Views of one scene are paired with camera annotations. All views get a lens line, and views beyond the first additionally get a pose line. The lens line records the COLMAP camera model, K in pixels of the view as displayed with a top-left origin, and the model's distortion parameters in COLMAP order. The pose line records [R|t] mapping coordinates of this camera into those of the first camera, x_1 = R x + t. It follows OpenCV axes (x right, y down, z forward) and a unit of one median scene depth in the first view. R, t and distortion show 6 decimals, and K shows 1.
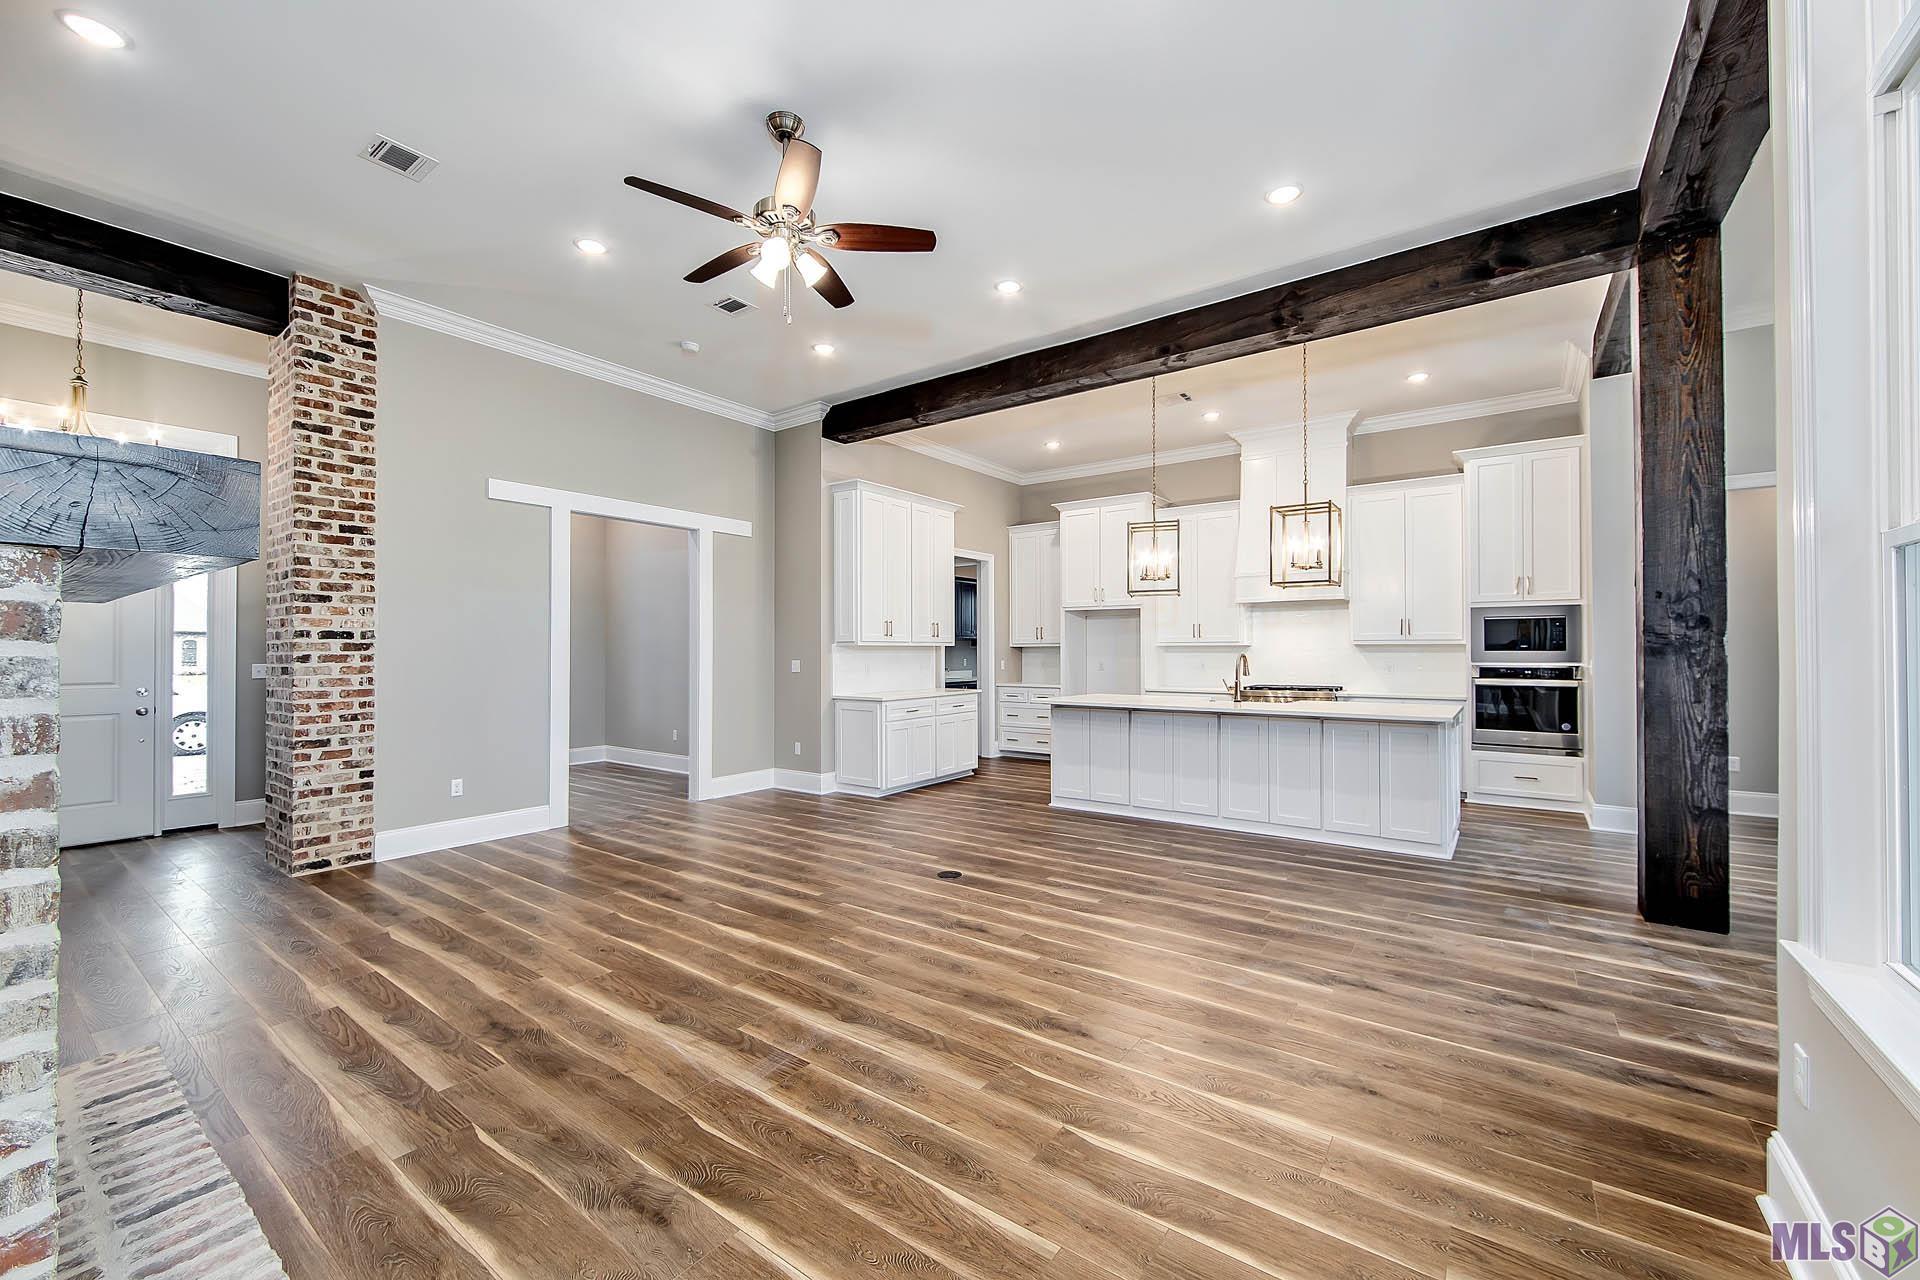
lens RADIAL K [[750.2, 0, 963.0], [0, 750.2, 645.0], [0, 0, 1]] dist [-0.002192, -0.000202]
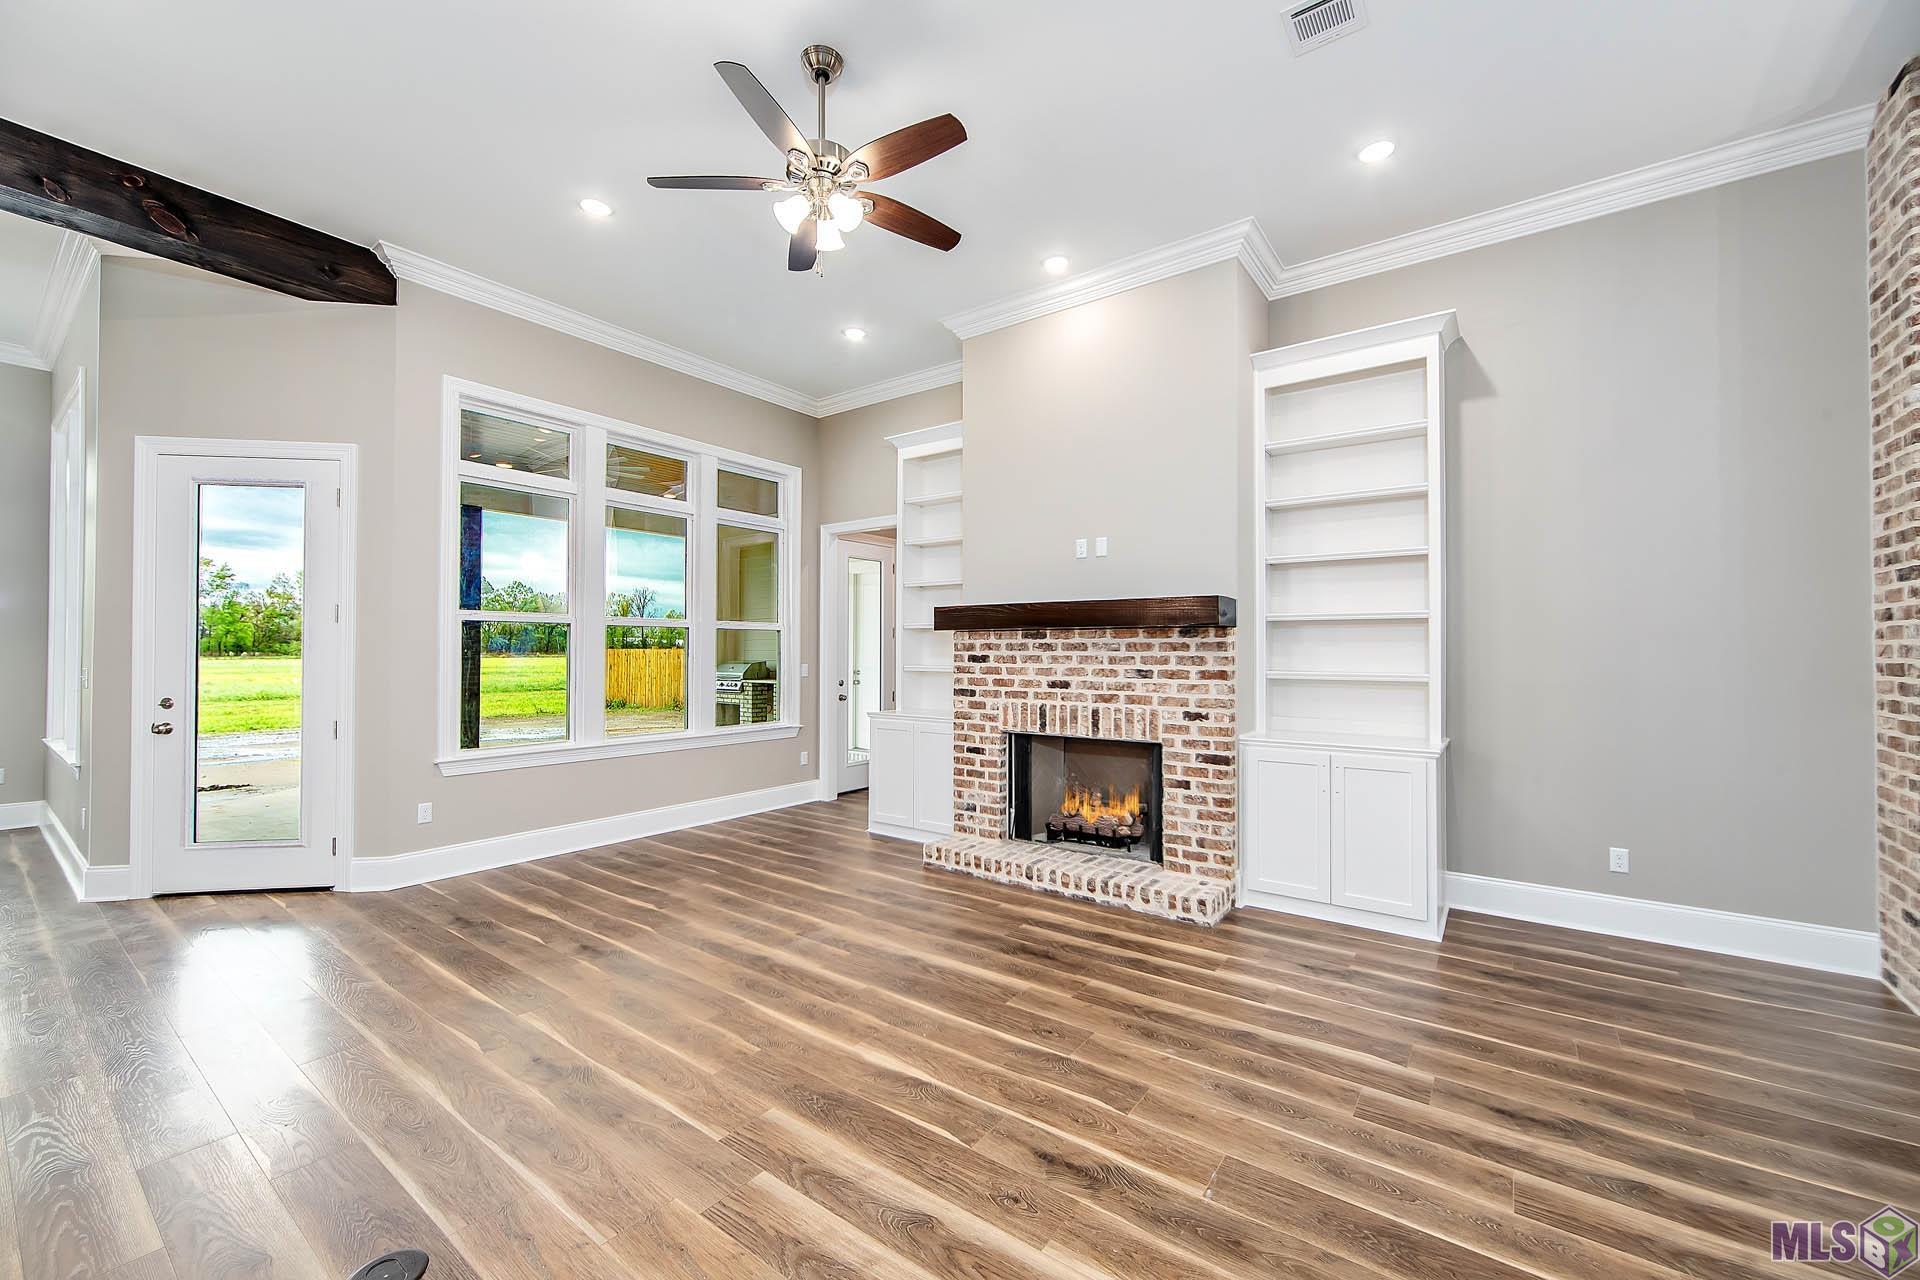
lens RADIAL K [[750.2, 0, 963.0], [0, 750.2, 645.0], [0, 0, 1]] dist [-0.002192, -0.000202]
pose [[-0.999990, 0.000076, 0.004416, -0.424406], [0.000005, 0.999872, -0.016021, 0.011387], [-0.004416, -0.016021, -0.999862, 1.944489]]
